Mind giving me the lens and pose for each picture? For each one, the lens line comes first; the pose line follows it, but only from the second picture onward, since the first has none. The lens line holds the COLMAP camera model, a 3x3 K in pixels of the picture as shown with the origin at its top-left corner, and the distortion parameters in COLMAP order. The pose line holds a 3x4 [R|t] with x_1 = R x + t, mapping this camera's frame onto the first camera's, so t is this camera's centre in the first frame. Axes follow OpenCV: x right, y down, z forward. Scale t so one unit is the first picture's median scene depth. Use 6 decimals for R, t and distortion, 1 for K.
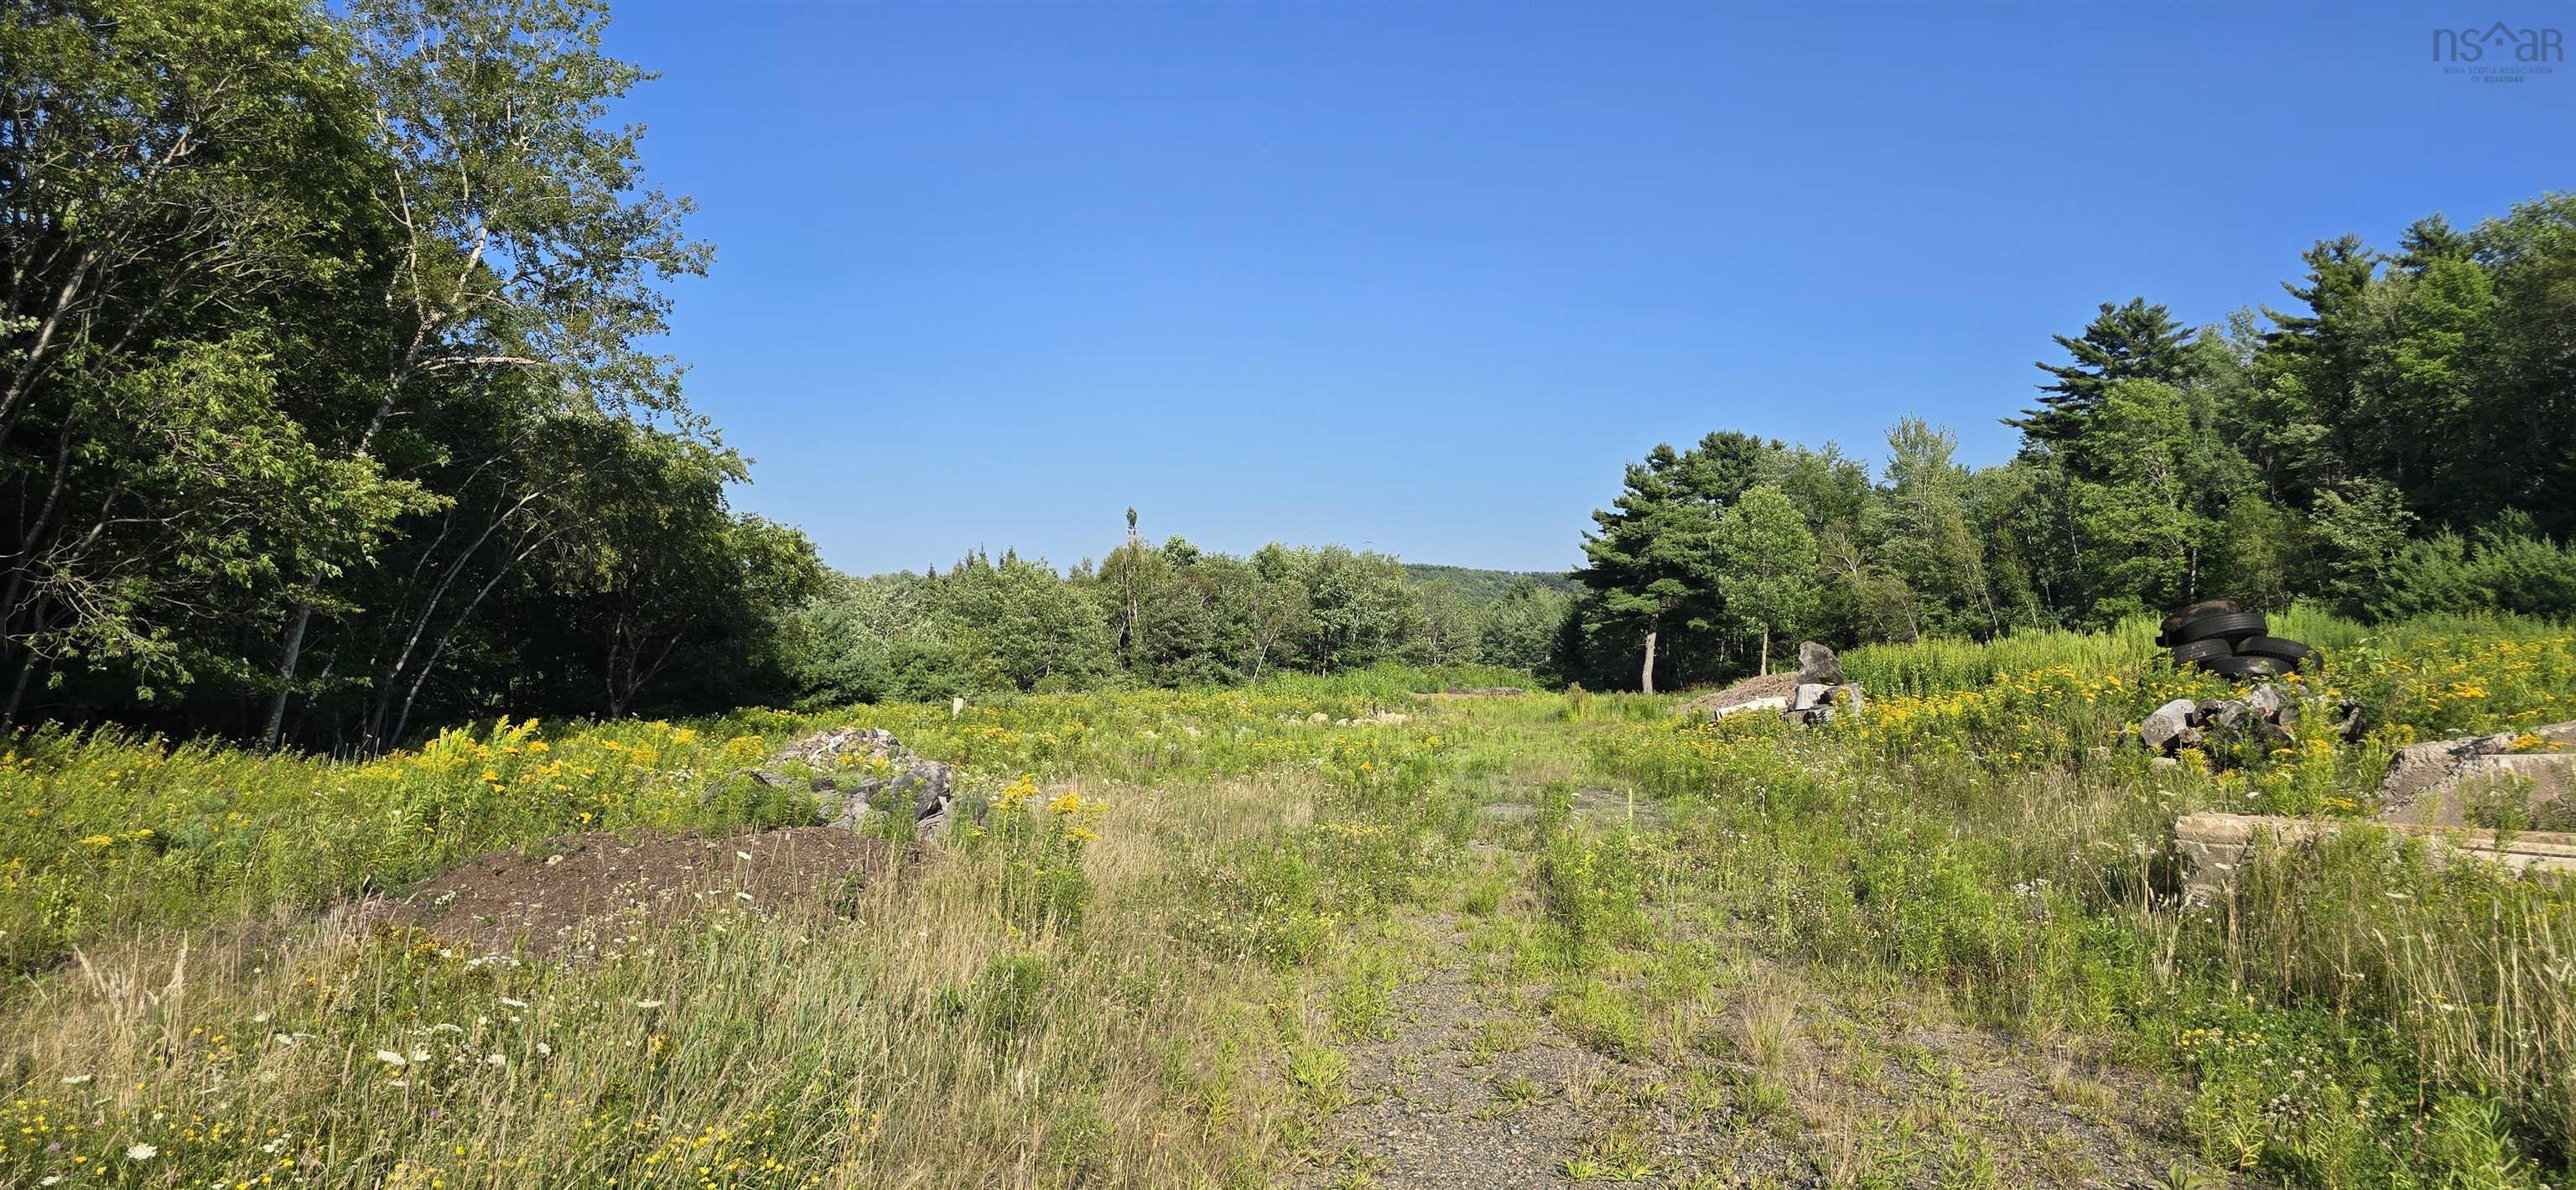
lens RADIAL K [[1765.3, 0, 1214.7], [0, 1765.3, 627.6], [0, 0, 1]] dist [0.047662, -0.053358]
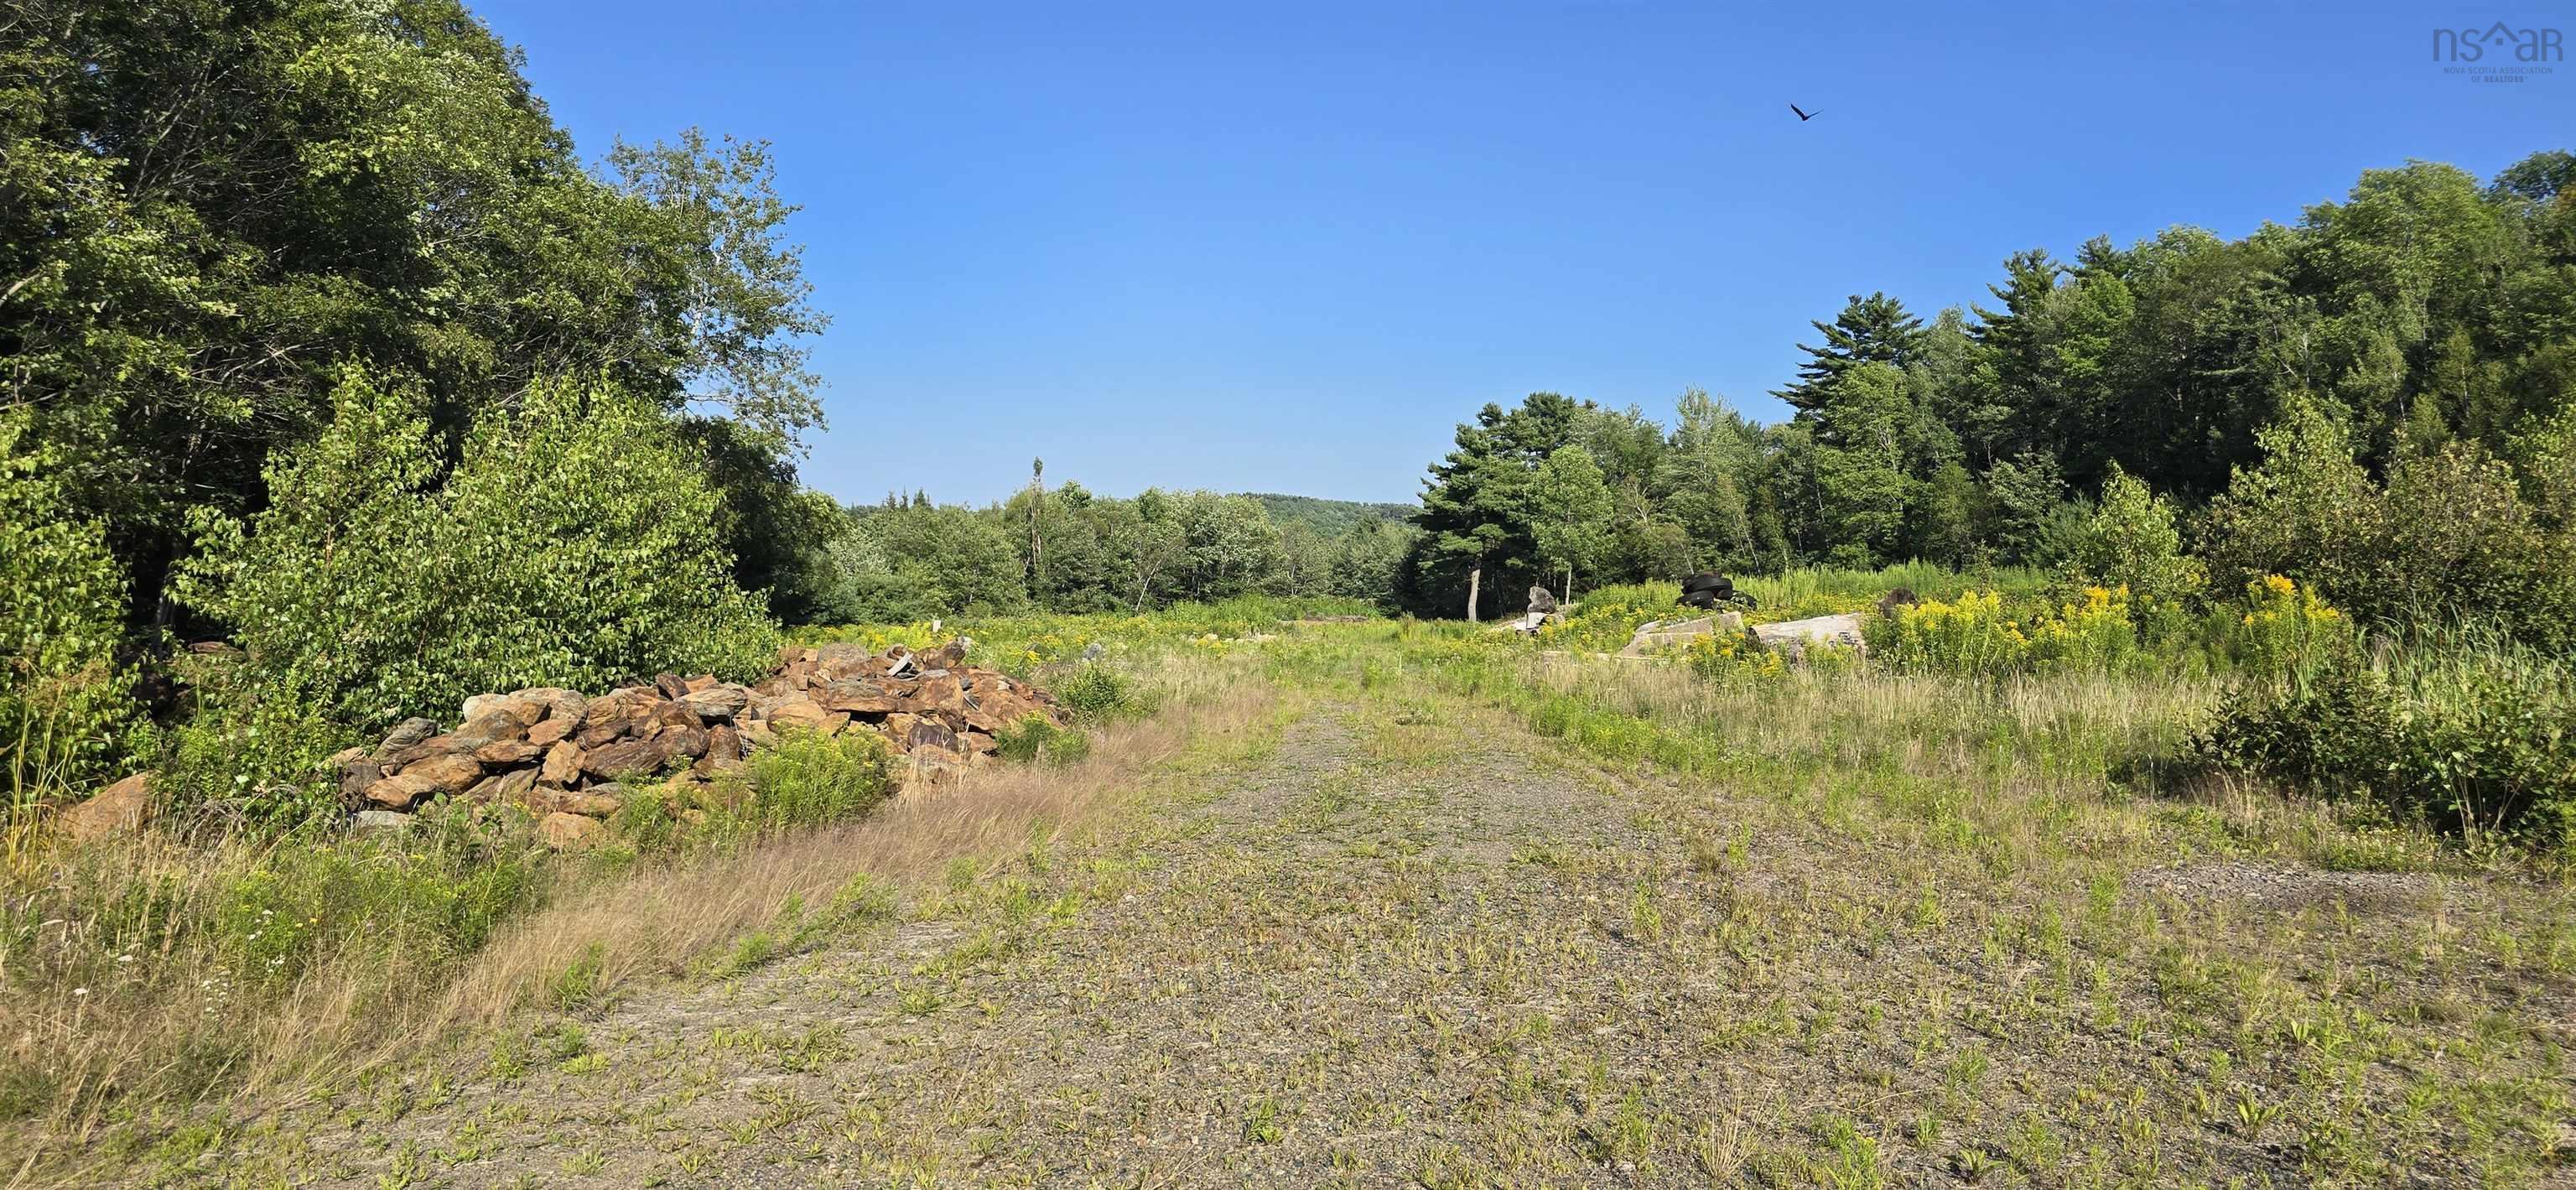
lens RADIAL K [[1744.3, 0, 1193.2], [0, 1744.3, 589.0], [0, 0, 1]] dist [-0.002582, -0.006345]
pose [[0.997456, 0.007199, 0.070925, -0.022803], [-0.008553, 0.999787, 0.018802, -0.004464], [-0.070775, -0.019361, 0.997304, -0.144131]]
